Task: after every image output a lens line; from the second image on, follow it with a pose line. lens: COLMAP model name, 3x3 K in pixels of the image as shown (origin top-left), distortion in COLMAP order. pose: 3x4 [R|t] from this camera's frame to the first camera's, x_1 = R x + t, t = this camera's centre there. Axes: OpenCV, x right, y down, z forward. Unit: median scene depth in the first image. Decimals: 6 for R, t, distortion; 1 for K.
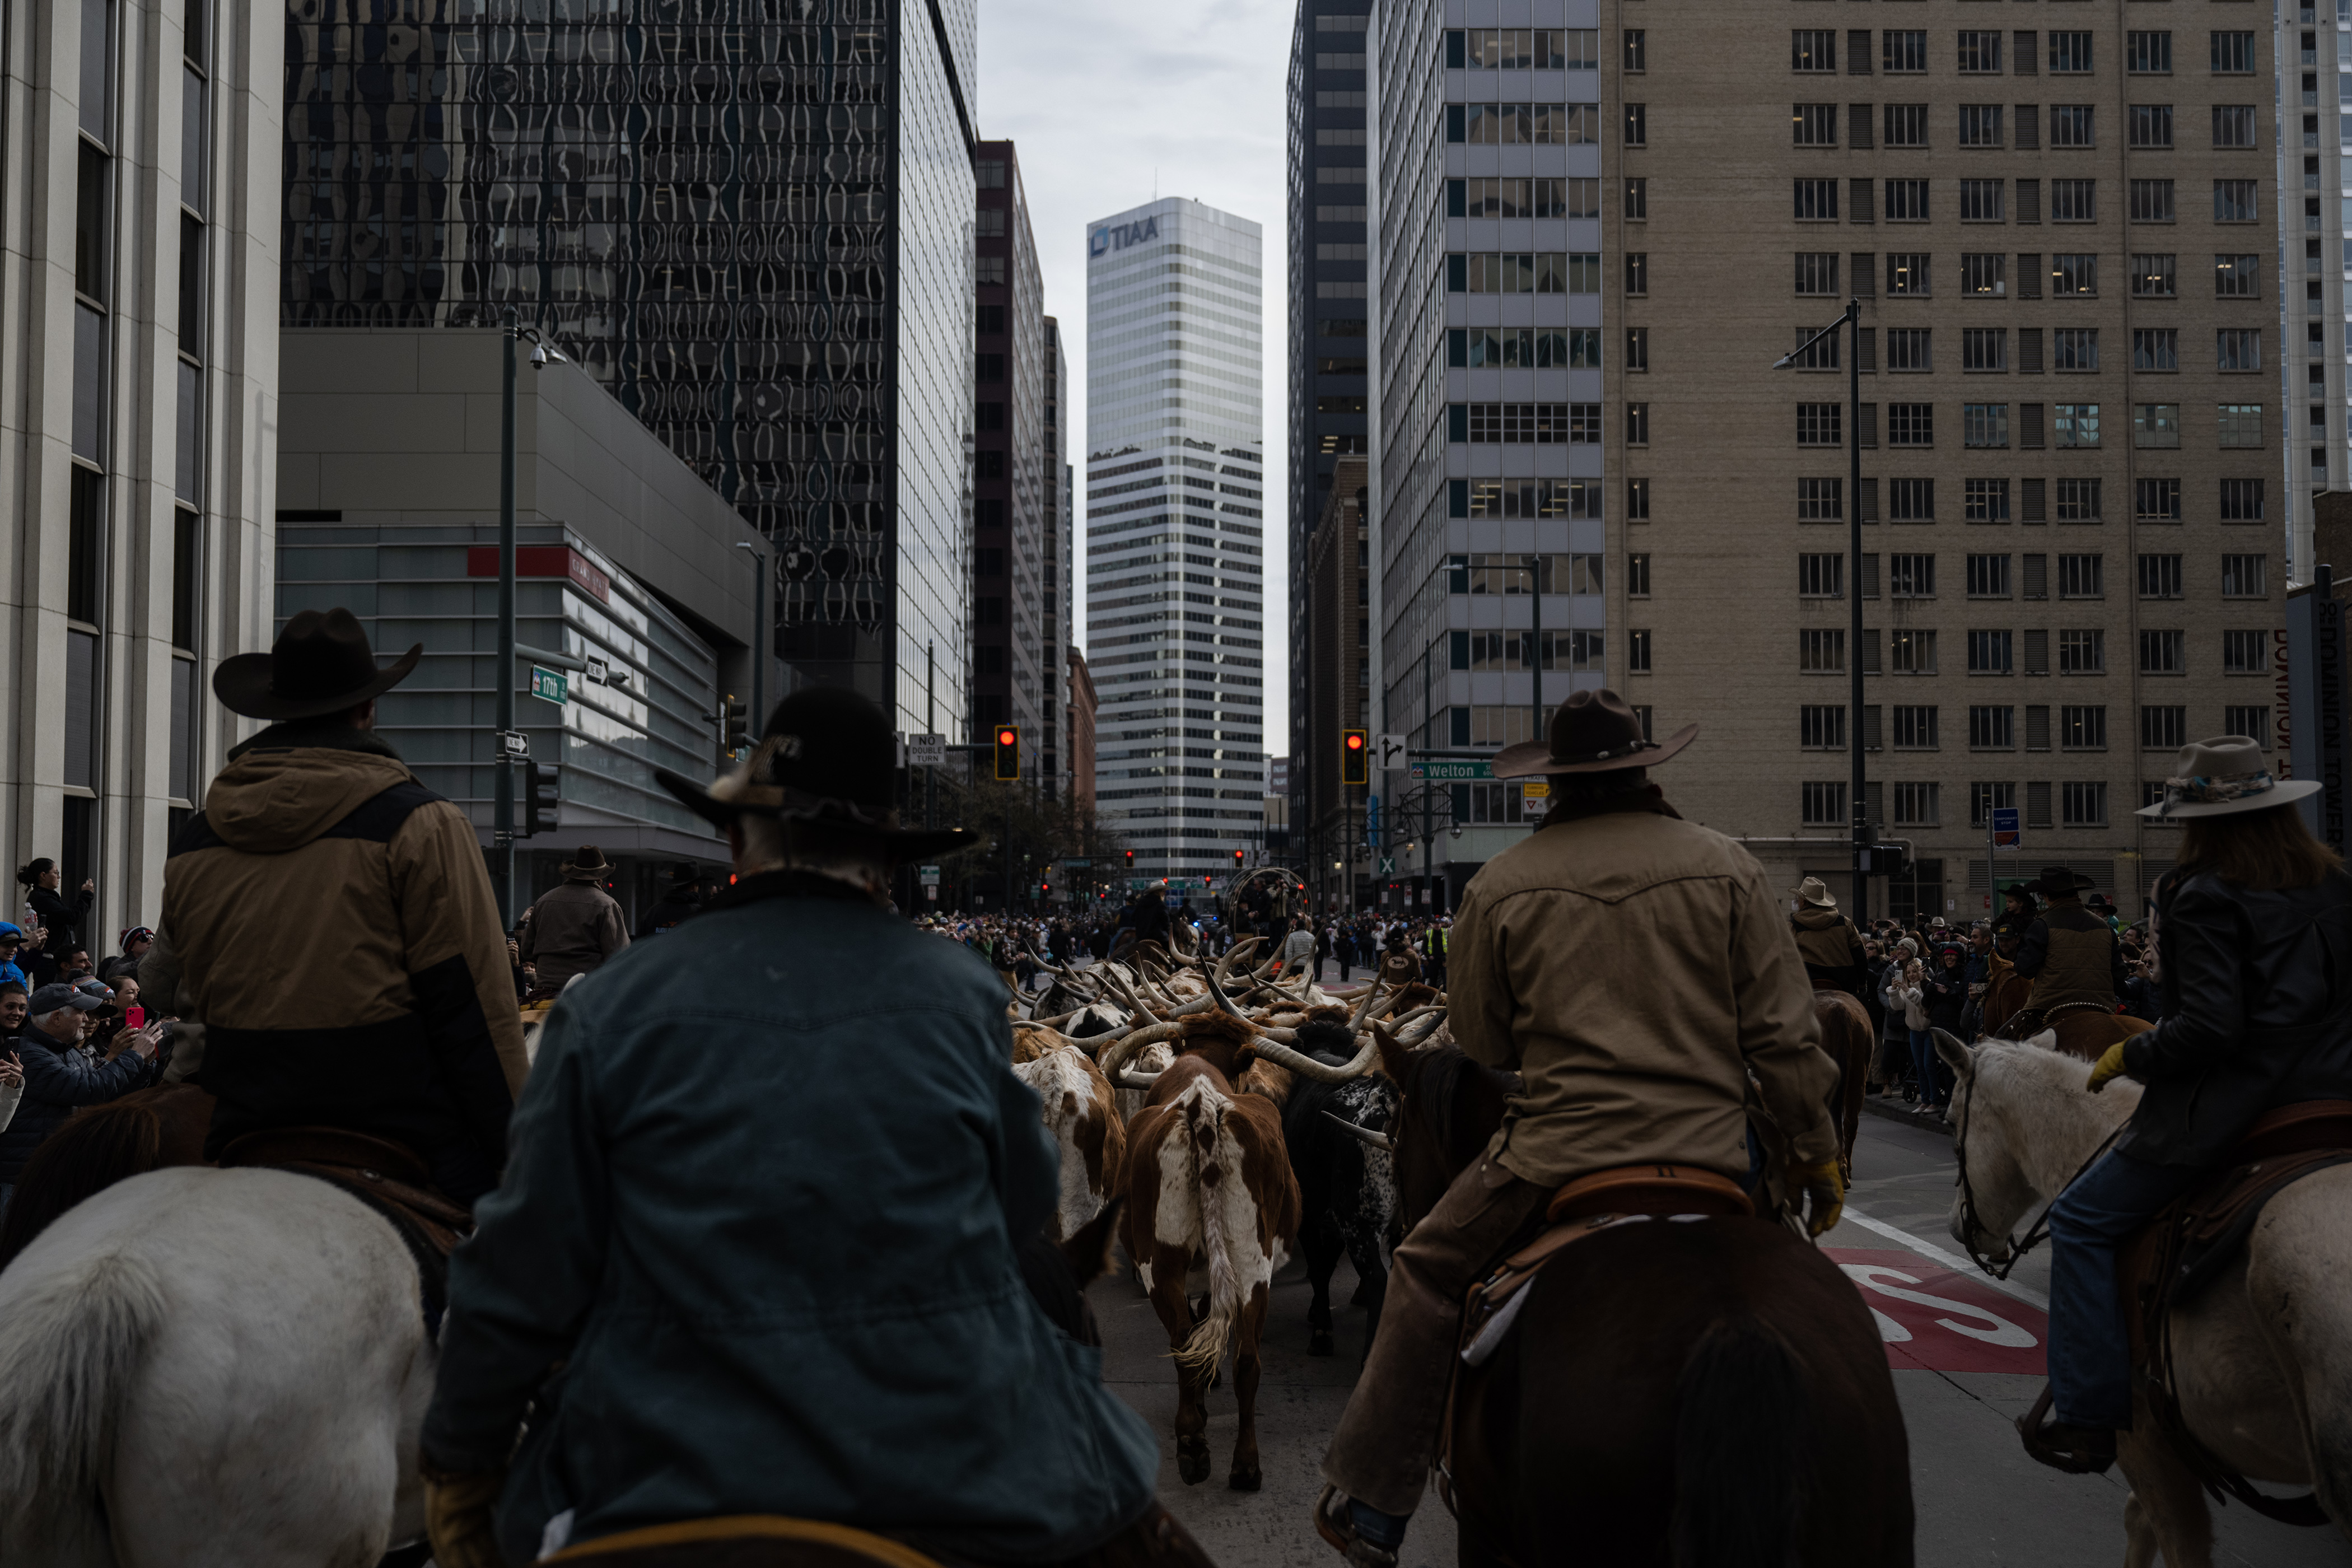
lens RADIAL K [[2544.2, 0, 1176.0], [0, 2544.2, 784.0], [0, 0, 1]] dist [-0.001078, 0.002547]
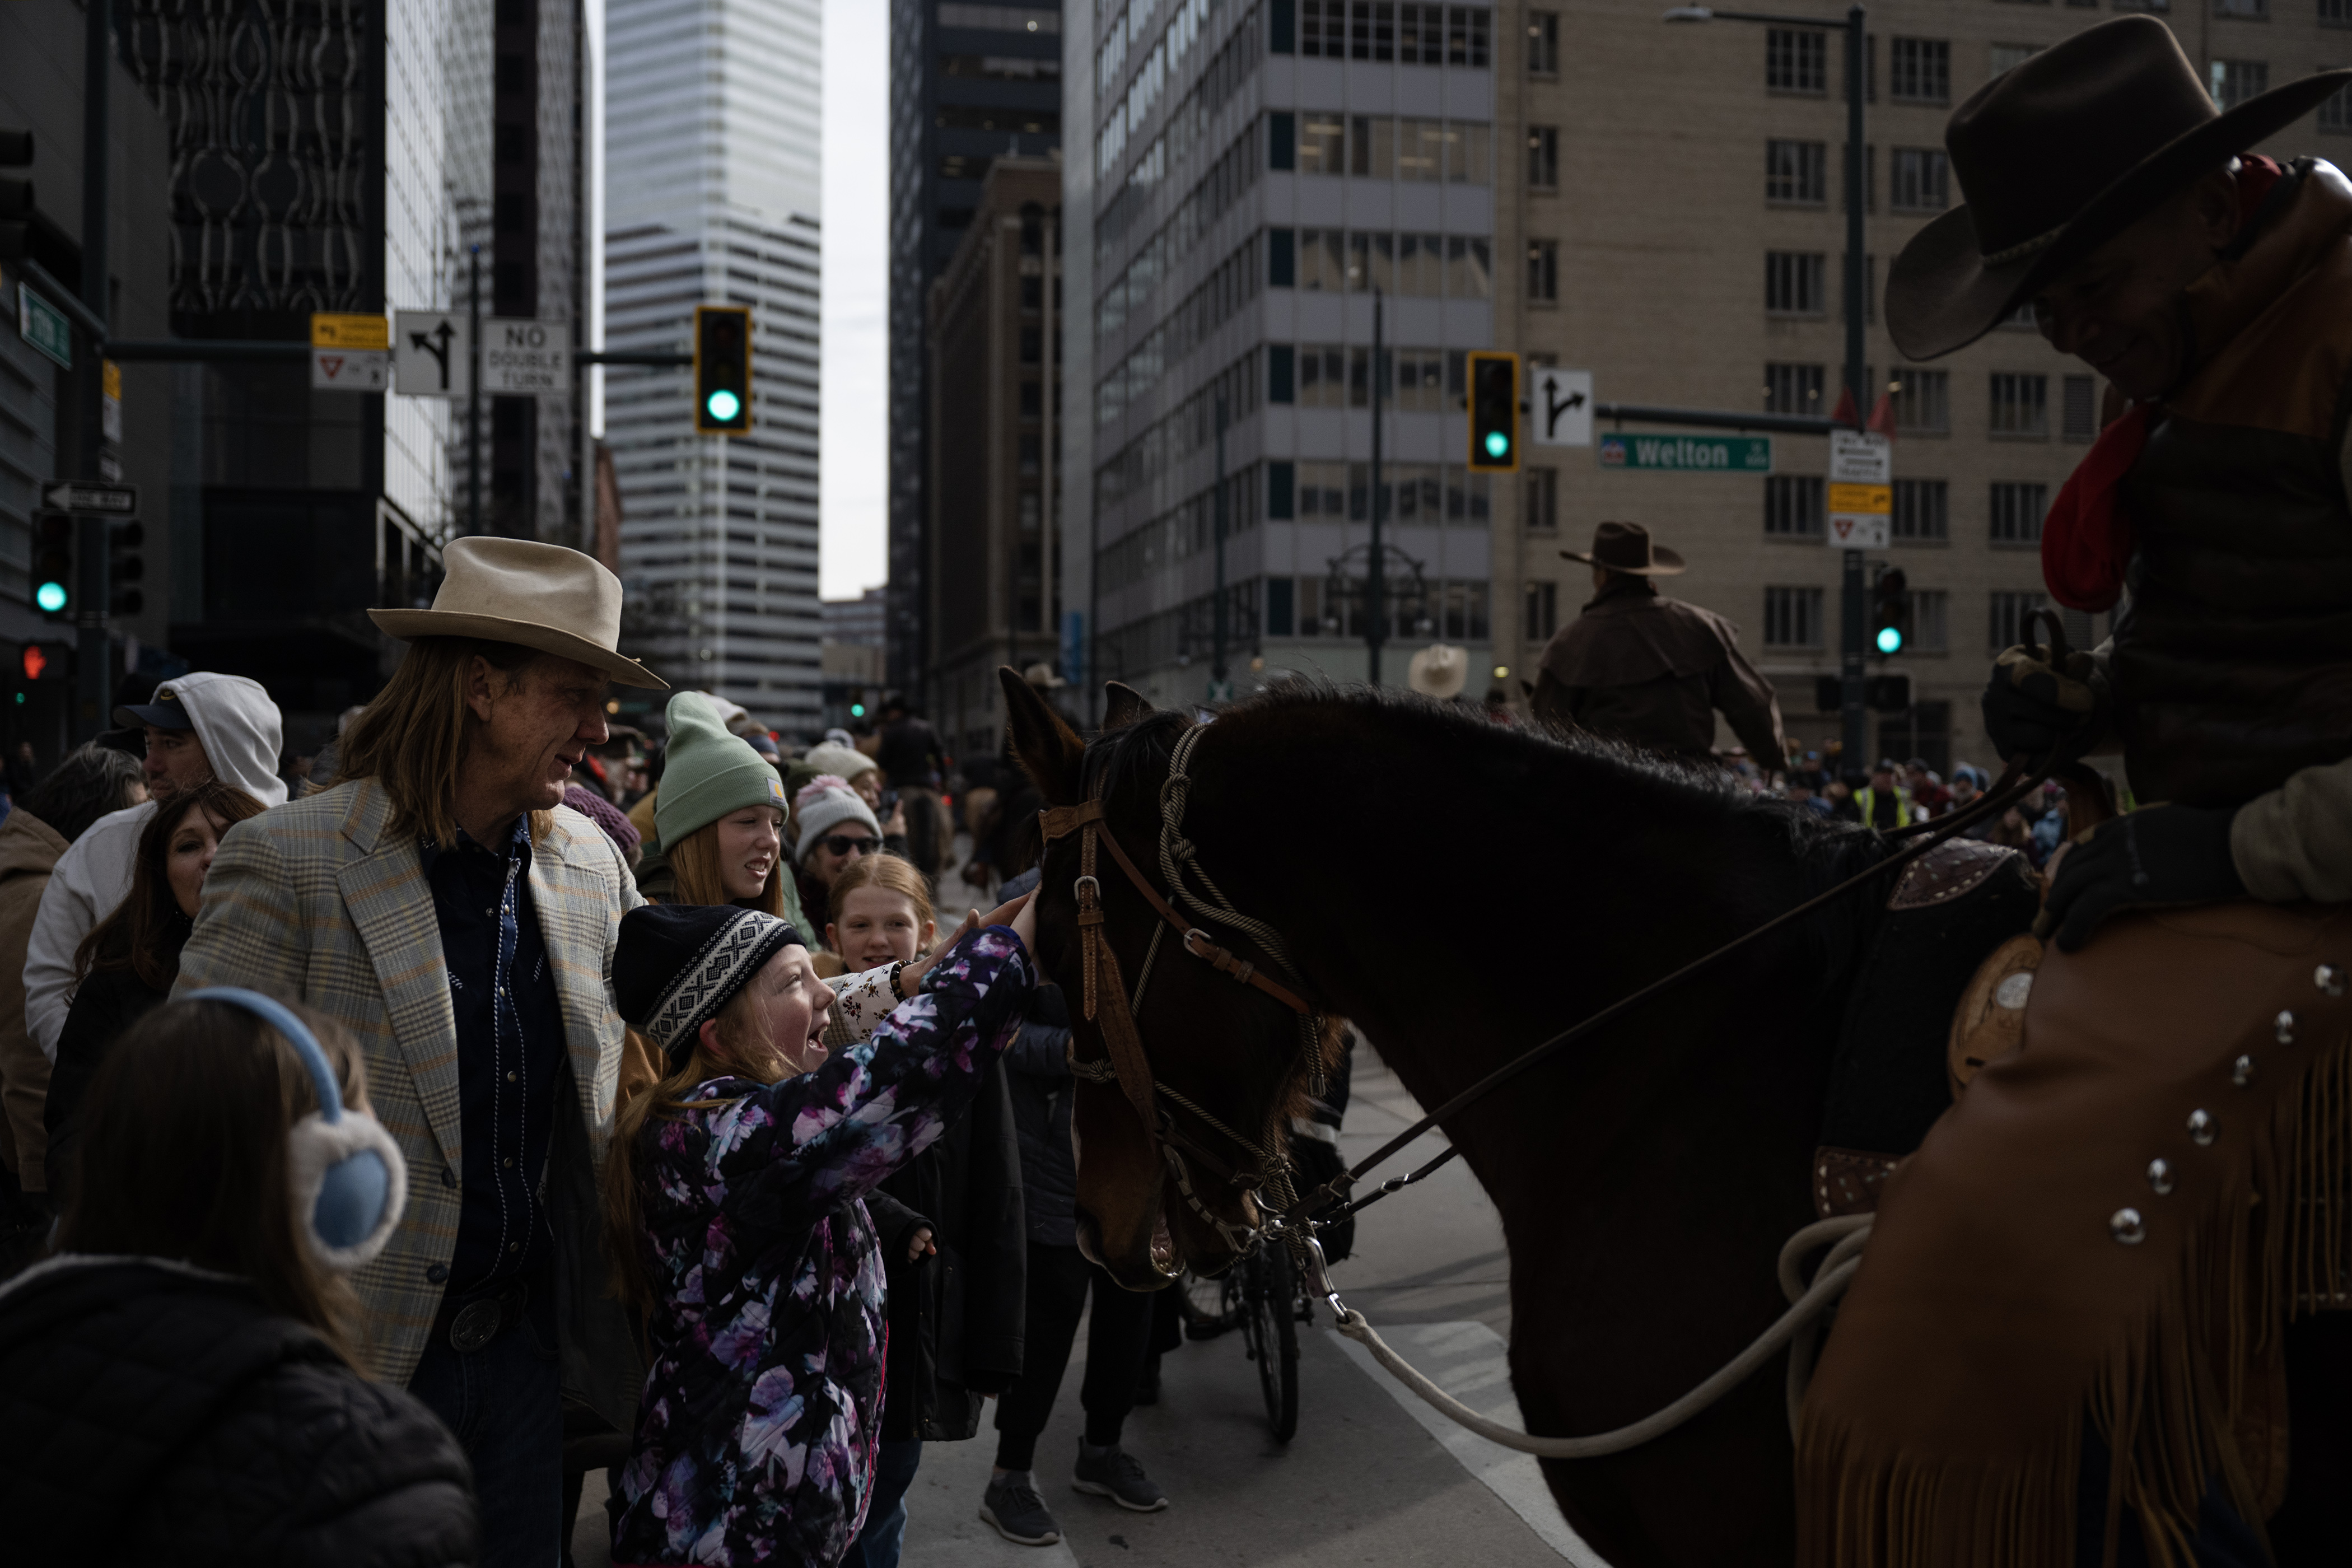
lens RADIAL K [[2544.2, 0, 1176.0], [0, 2544.2, 784.0], [0, 0, 1]] dist [-0.001078, 0.002547]
pose [[0.978312, 0.005138, 0.207073, -0.049962], [-0.015338, 0.998745, 0.047683, 0.022003], [-0.206568, -0.049825, 0.977163, 0.358857]]
